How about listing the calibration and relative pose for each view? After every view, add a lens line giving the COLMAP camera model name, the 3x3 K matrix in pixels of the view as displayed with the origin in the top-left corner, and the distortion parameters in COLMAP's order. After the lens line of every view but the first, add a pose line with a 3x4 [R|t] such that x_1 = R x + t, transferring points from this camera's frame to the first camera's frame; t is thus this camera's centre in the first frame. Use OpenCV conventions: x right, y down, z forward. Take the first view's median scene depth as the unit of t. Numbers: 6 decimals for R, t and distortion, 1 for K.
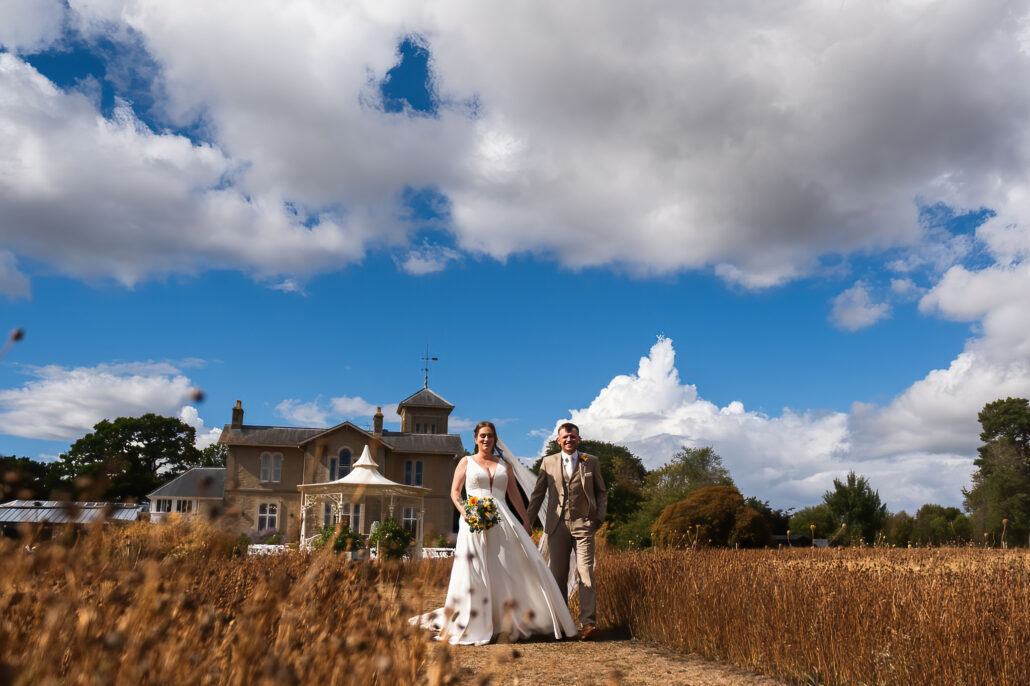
lens RADIAL K [[971.6, 0, 485.3], [0, 971.6, 343.5], [0, 0, 1]] dist [0.120488, -0.257743]
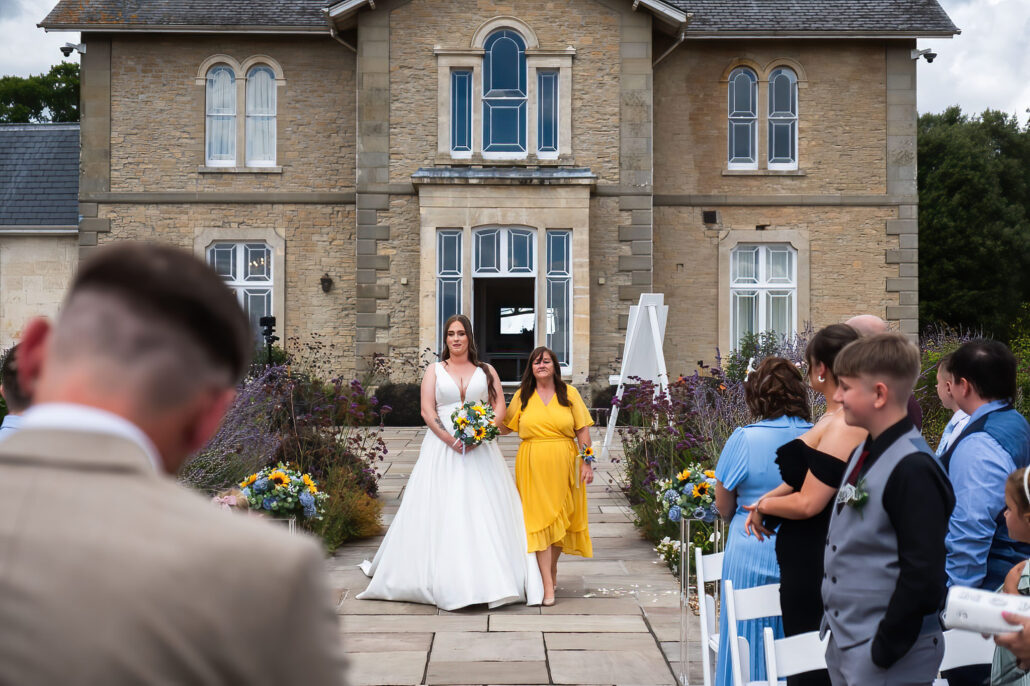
lens RADIAL K [[1721.9, 0, 515.0], [0, 1721.9, 343.0], [0, 0, 1]] dist [0.023135, 0.126088]
pose [[0.982782, -0.017905, -0.183900, -0.057113], [0.056376, 0.976891, 0.206168, 0.095212], [0.175958, -0.212985, 0.961081, 0.540421]]
